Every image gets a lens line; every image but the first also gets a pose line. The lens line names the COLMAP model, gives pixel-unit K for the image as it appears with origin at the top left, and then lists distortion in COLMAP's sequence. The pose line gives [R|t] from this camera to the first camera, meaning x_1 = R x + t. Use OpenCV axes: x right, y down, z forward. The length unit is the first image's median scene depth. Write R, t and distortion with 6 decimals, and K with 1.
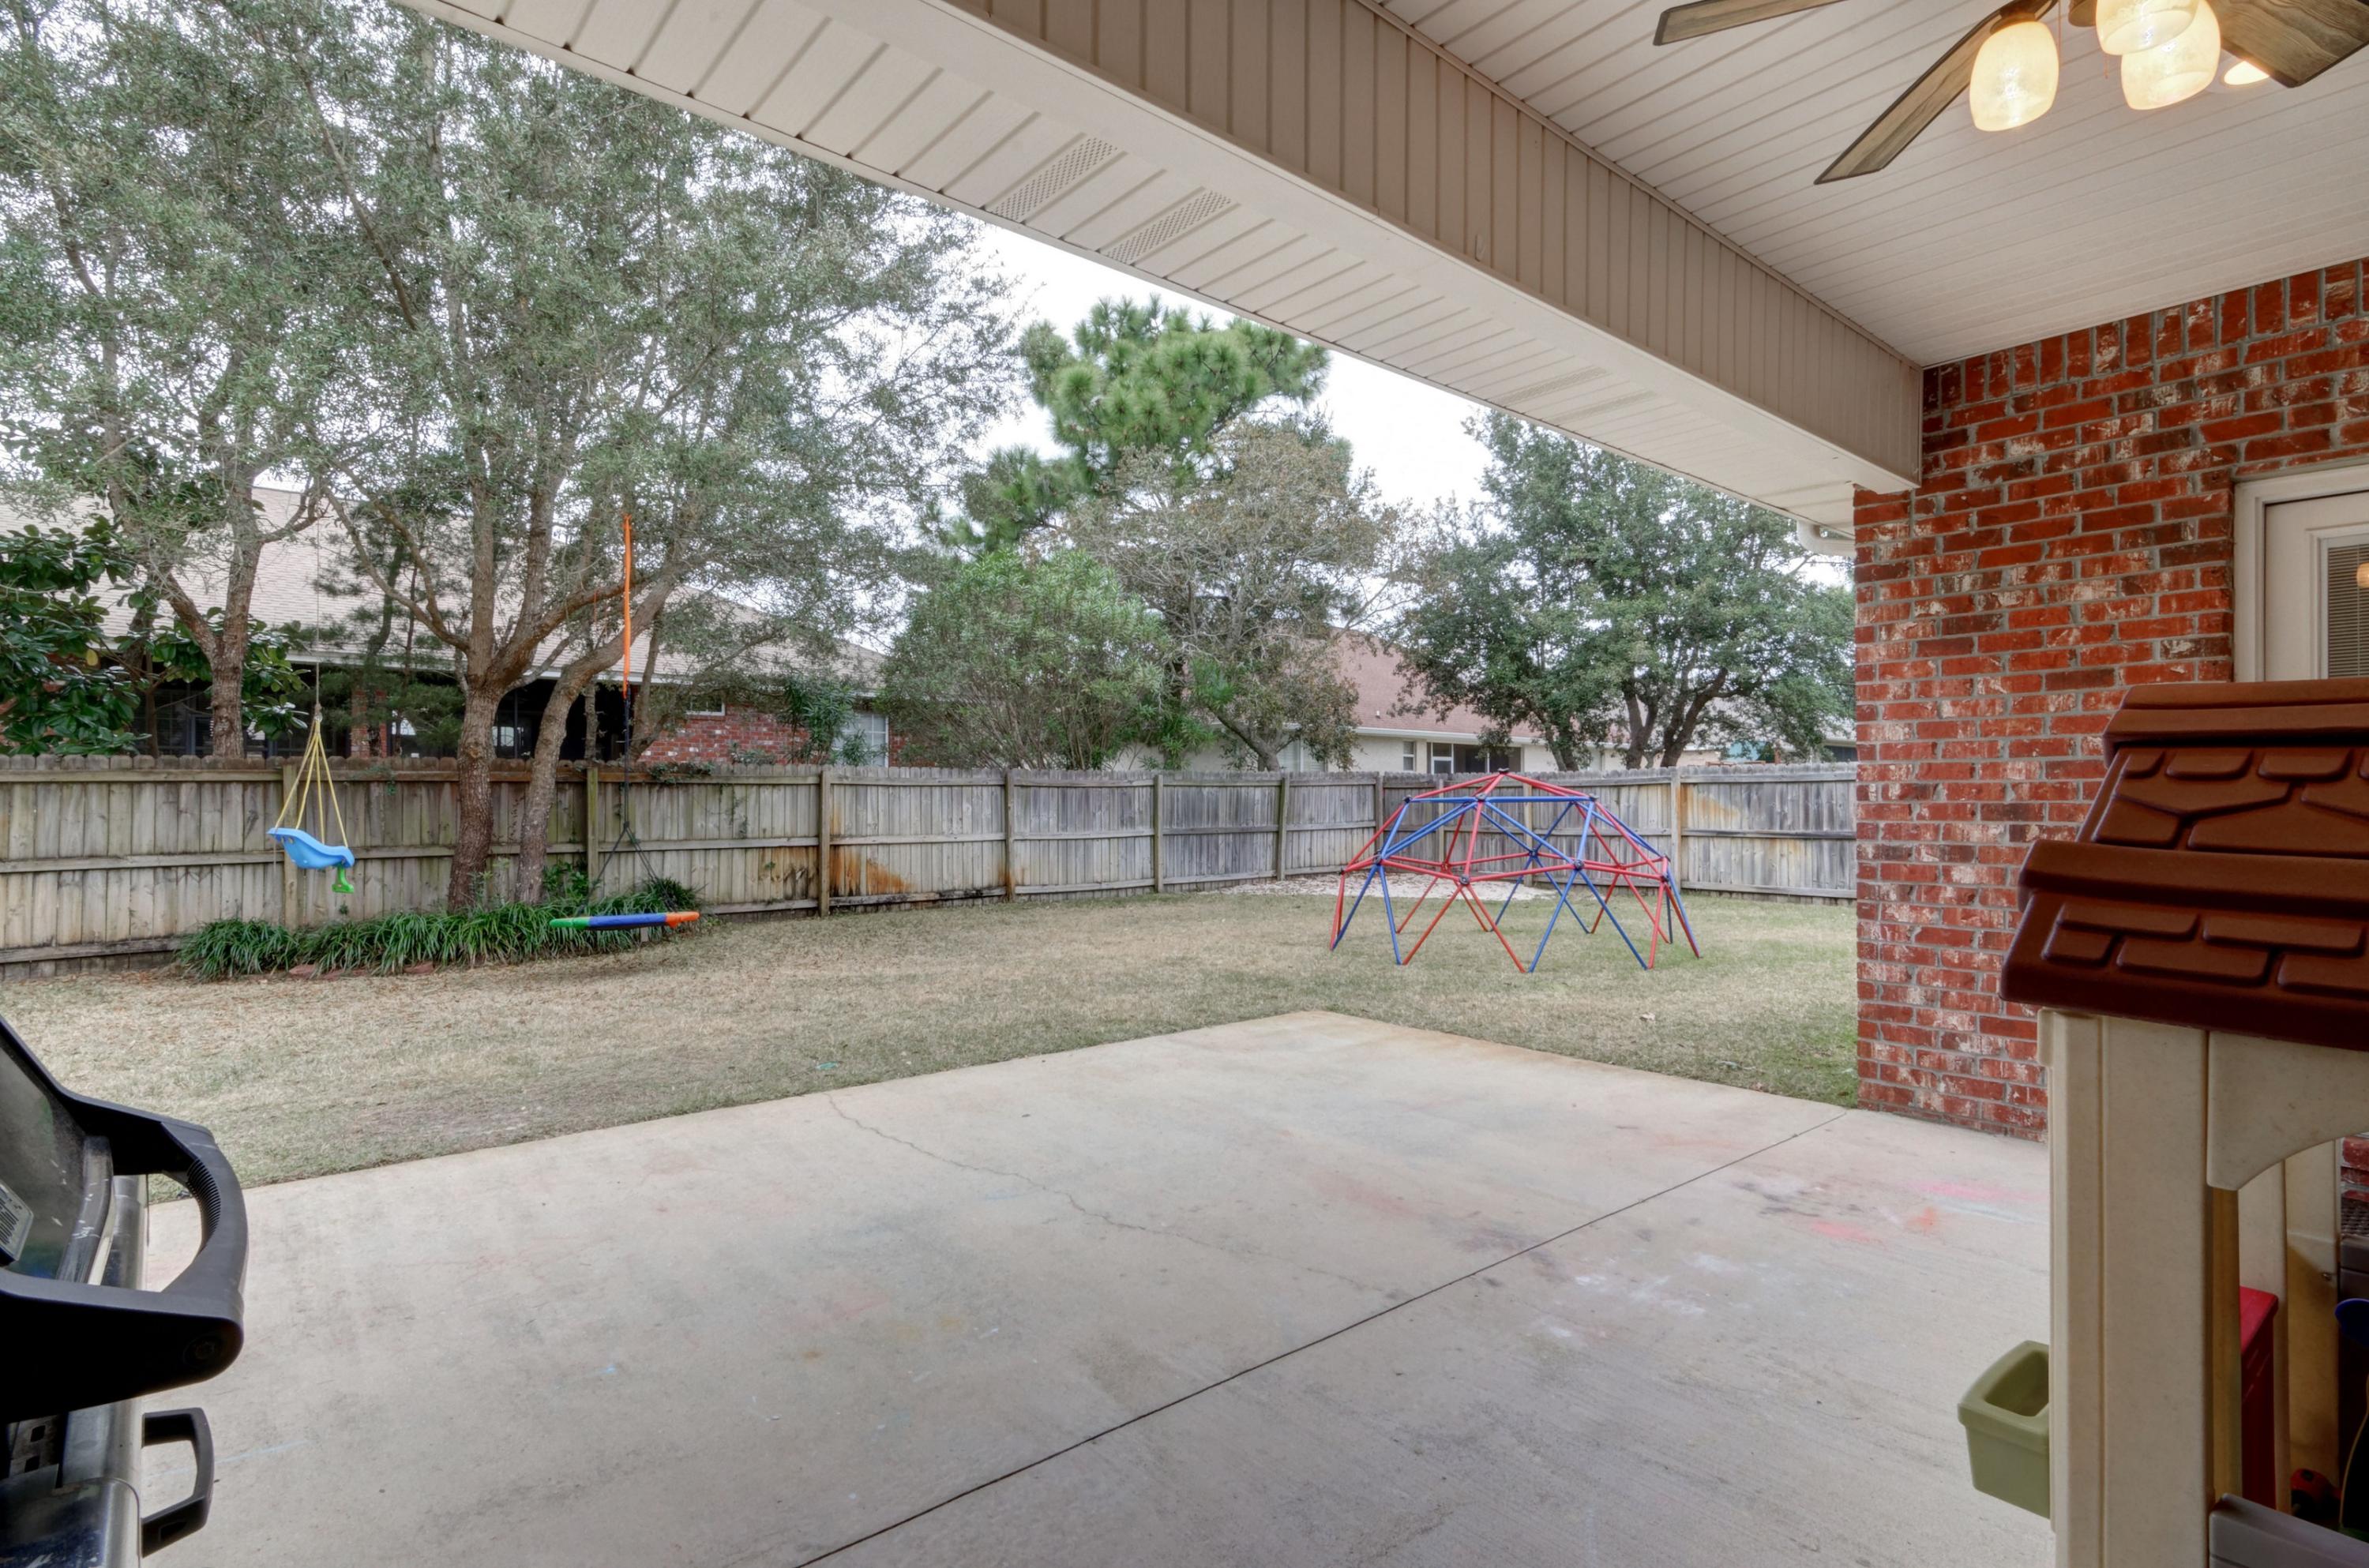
lens RADIAL K [[1142.3, 0, 1178.9], [0, 1142.3, 784.2], [0, 0, 1]] dist [-0.001255, 0.001046]
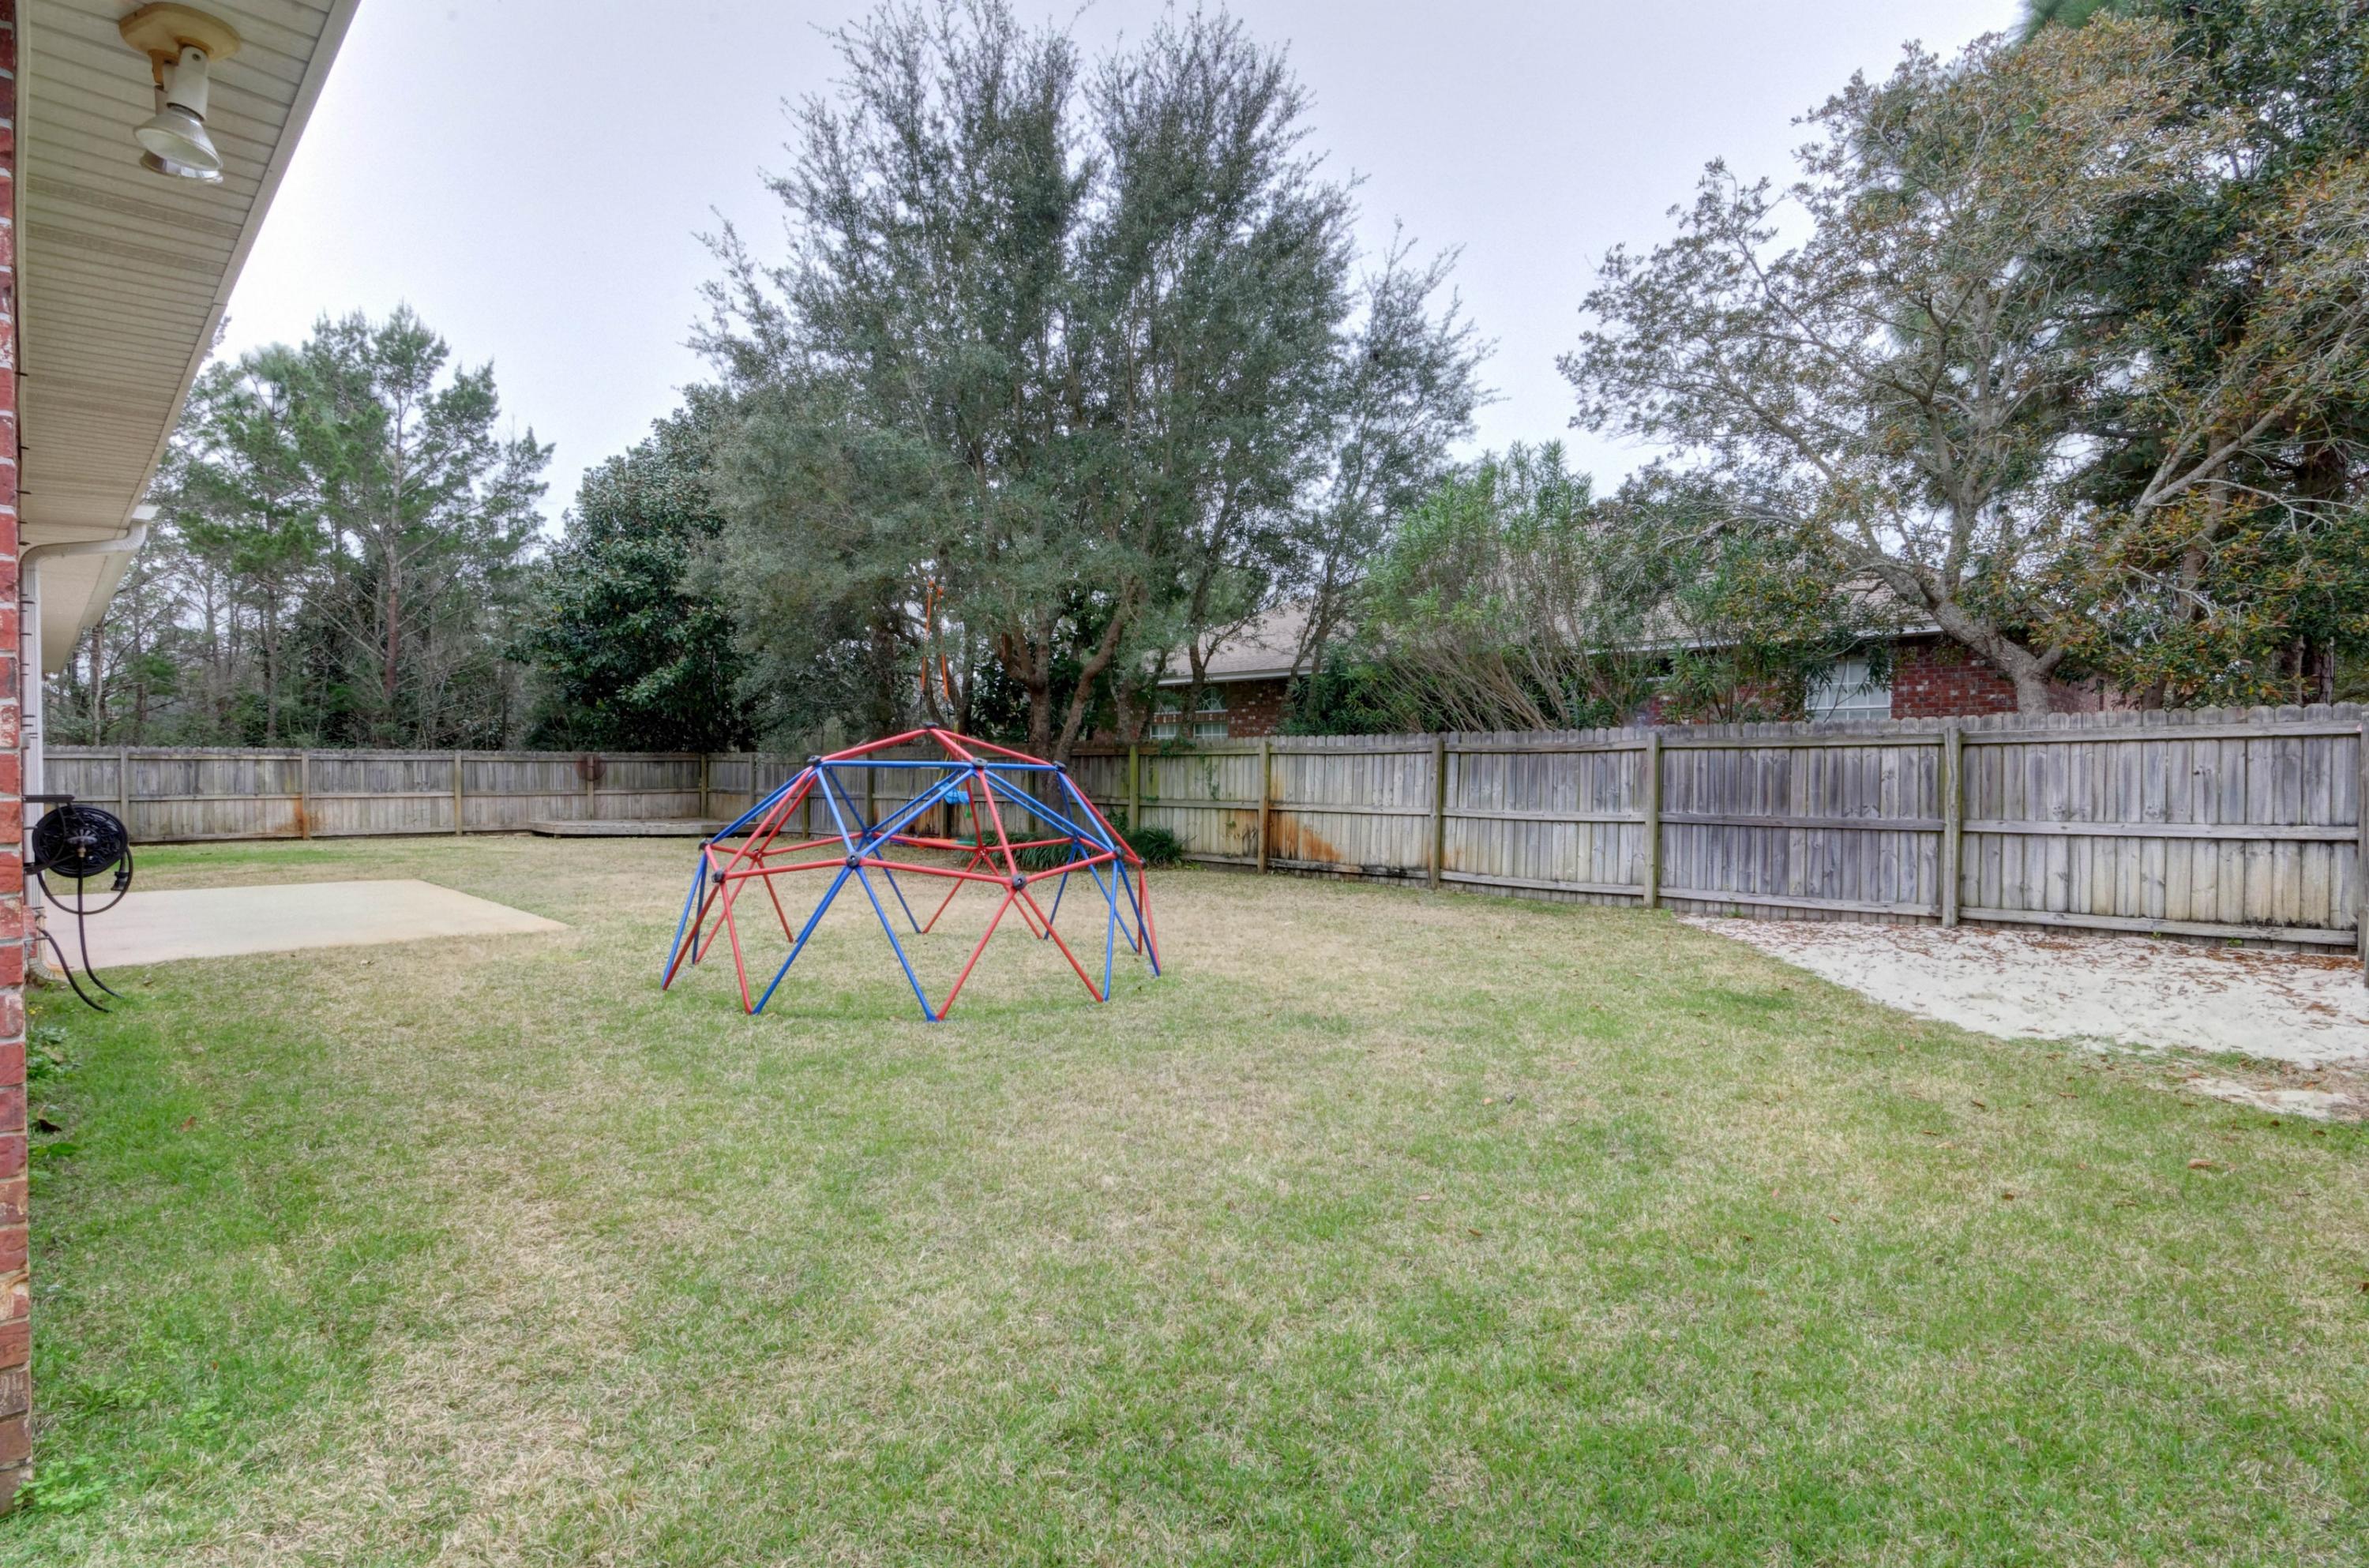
lens RADIAL K [[1155.2, 0, 1184.1], [0, 1155.2, 782.5], [0, 0, 1]] dist [-0.000760, -0.000426]
pose [[0.086509, 0.009969, -0.996201, 0.722407], [0.006682, 0.999922, 0.010586, 0.014049], [0.996229, -0.007573, 0.086435, 0.762310]]
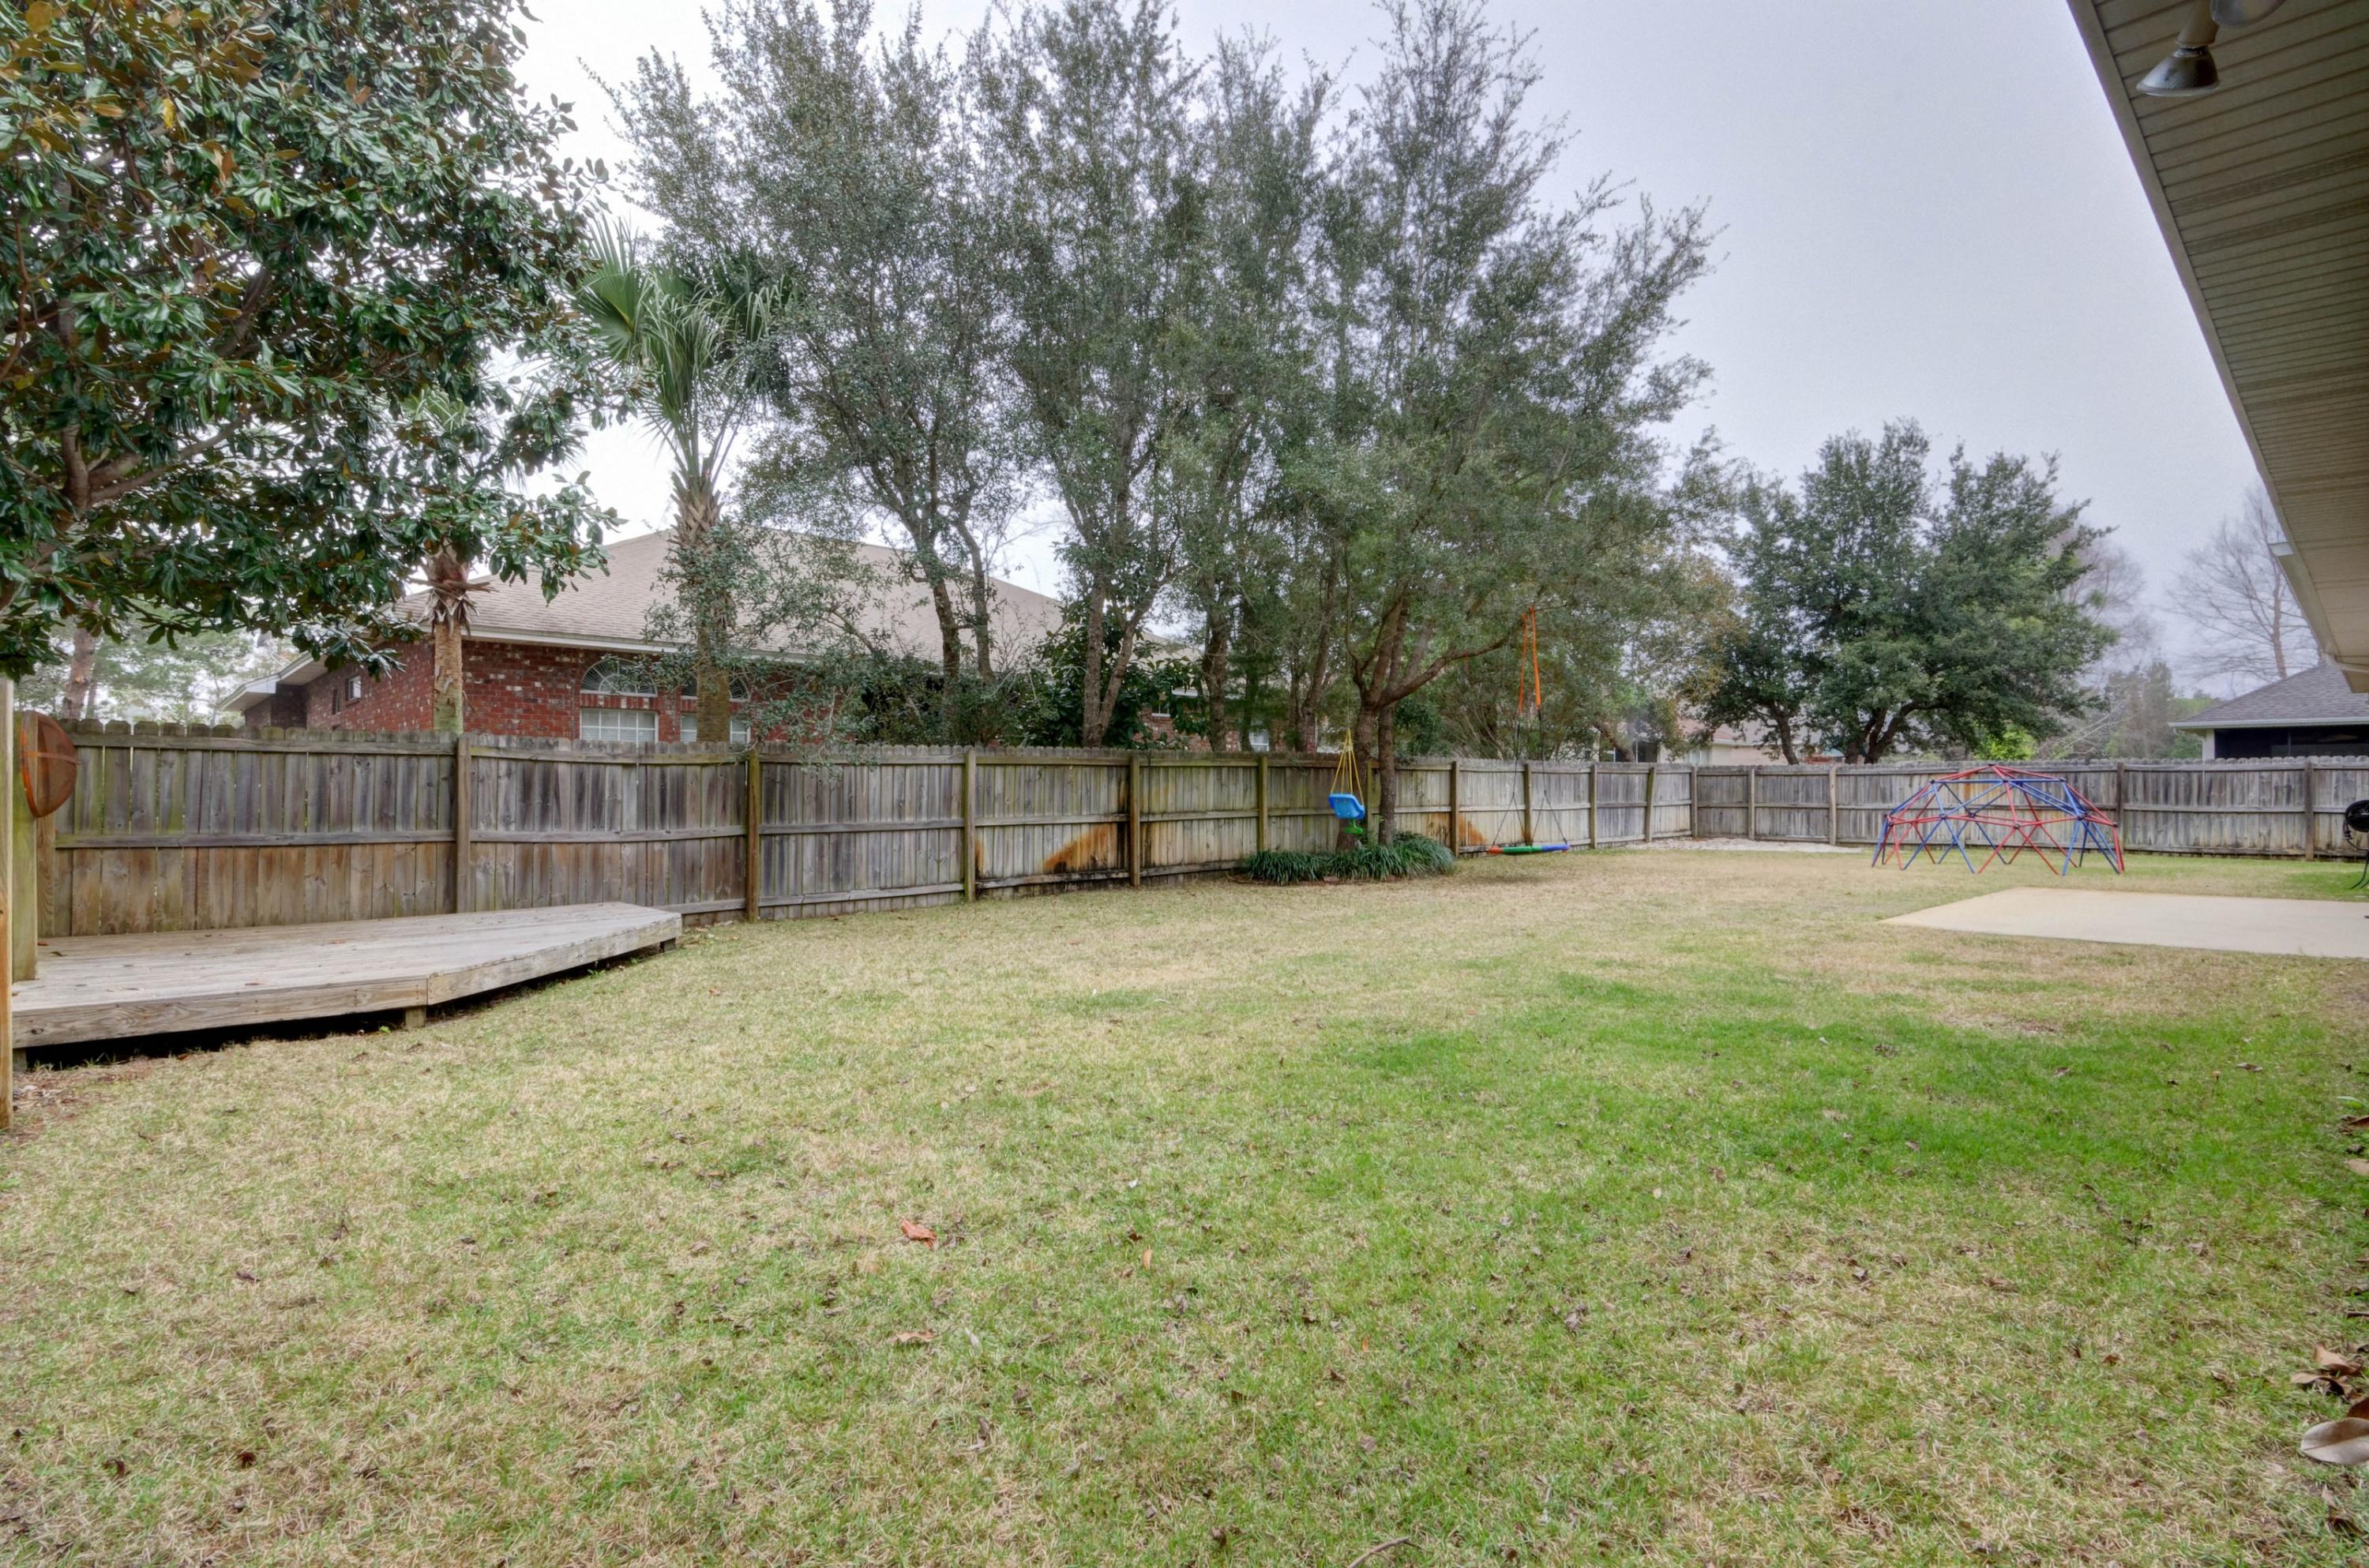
lens RADIAL K [[1142.3, 0, 1193.8], [0, 1142.3, 785.2], [0, 0, 1]] dist [-0.001255, 0.001046]
pose [[0.997789, 0.000890, 0.066456, -0.689201], [-0.001152, 0.999992, 0.003905, 0.012723], [-0.066452, -0.003973, 0.997782, -0.416341]]
